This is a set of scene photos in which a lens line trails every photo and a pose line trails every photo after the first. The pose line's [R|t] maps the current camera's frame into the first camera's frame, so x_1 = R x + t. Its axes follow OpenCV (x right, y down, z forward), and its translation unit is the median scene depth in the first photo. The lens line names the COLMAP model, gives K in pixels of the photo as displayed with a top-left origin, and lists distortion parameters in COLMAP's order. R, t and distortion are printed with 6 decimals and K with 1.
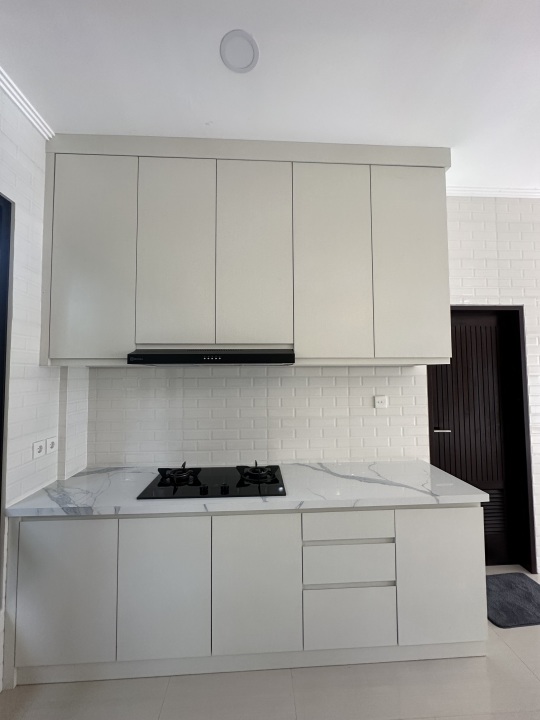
lens RADIAL K [[288.3, 0, 269.4], [0, 288.3, 362.3], [0, 0, 1]] dist [-0.002743, 0.000722]
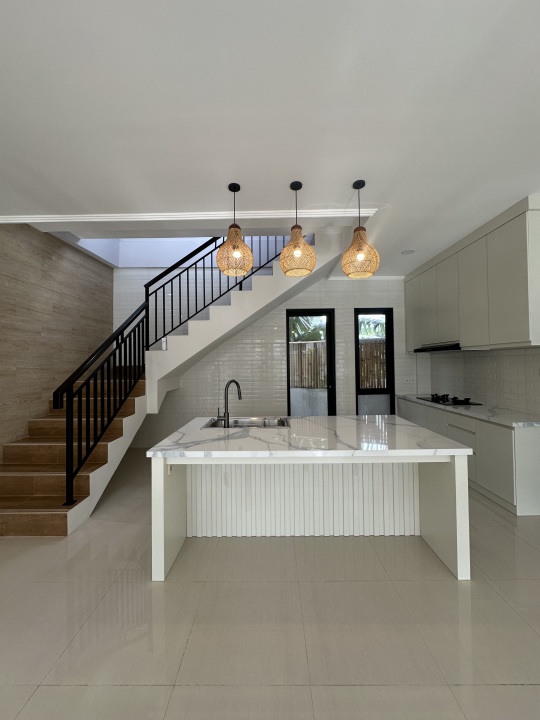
lens RADIAL K [[288.3, 0, 270.1], [0, 288.3, 360.6], [0, 0, 1]] dist [-0.002743, 0.000722]
pose [[-0.067072, -0.004429, -0.997738, 2.261649], [0.053513, 0.998535, -0.008030, 0.024835], [0.996312, -0.053930, -0.066736, -0.243170]]
